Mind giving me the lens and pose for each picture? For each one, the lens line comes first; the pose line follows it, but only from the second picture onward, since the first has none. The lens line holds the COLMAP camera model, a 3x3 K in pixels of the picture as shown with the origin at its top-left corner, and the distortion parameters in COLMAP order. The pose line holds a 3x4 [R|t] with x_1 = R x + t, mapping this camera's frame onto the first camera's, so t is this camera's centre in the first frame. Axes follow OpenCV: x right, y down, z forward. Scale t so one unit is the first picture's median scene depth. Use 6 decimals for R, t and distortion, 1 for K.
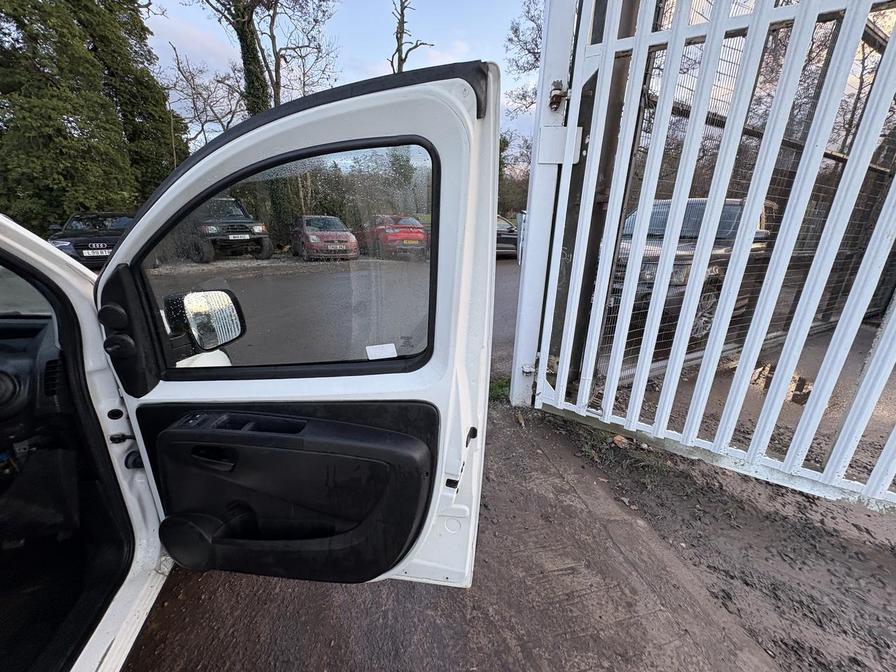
lens RADIAL K [[356.3, 0, 448.0], [0, 356.3, 336.0], [0, 0, 1]] dist [-0.000963, 0.000249]
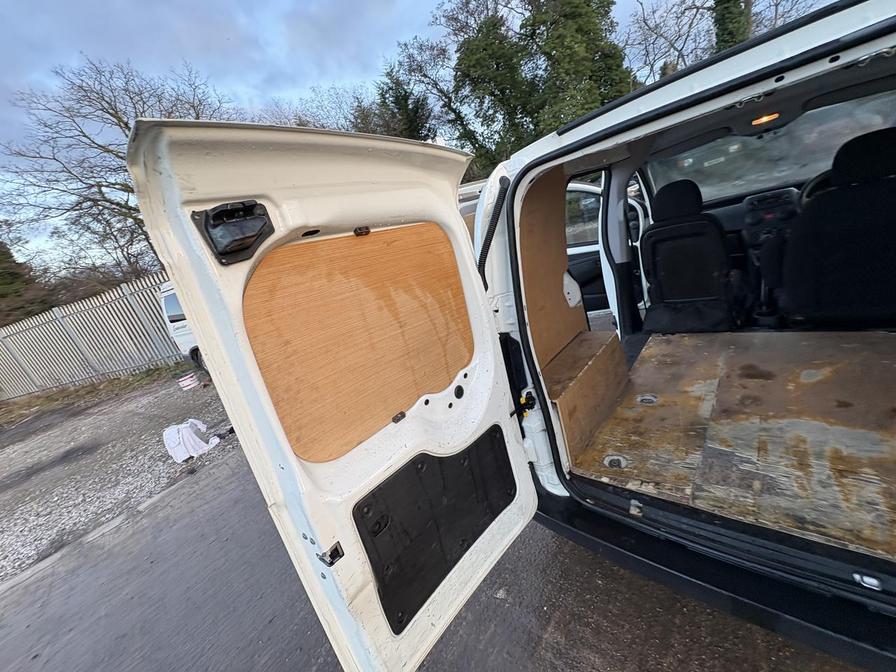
lens RADIAL K [[356.3, 0, 448.3], [0, 356.3, 335.5], [0, 0, 1]] dist [-0.000963, 0.000249]
pose [[0.523876, 0.098219, -0.846113, -0.059592], [0.031216, 0.990449, 0.134302, 0.056817], [0.851222, -0.096769, 0.515806, -0.227197]]
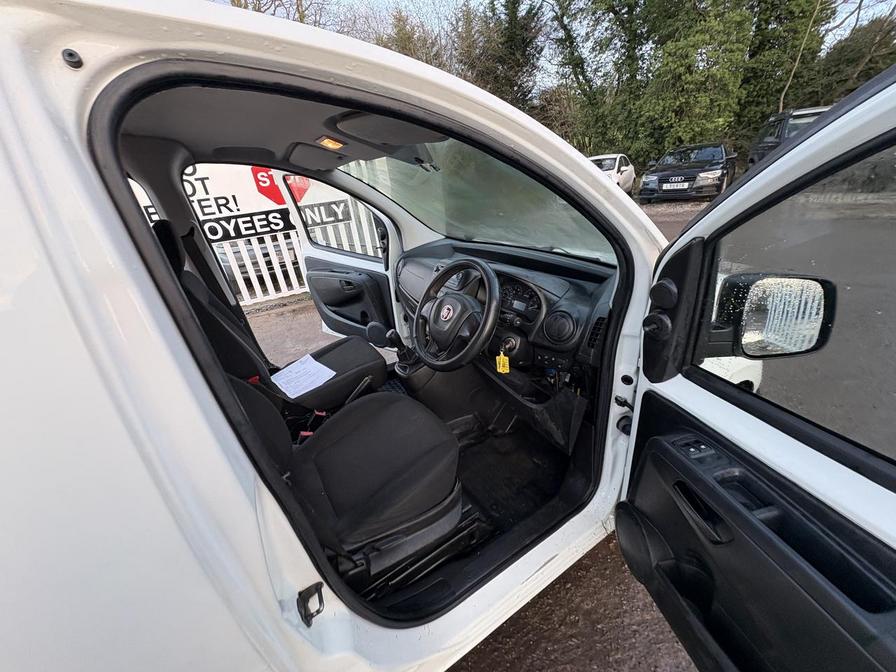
lens RADIAL K [[356.3, 0, 446.6], [0, 356.3, 335.5], [0, 0, 1]] dist [-0.000963, 0.000249]
pose [[0.273374, 0.364901, -0.890008, -0.021448], [-0.200832, 0.926514, 0.318181, -0.011123], [0.940709, 0.091760, 0.326568, 0.017164]]
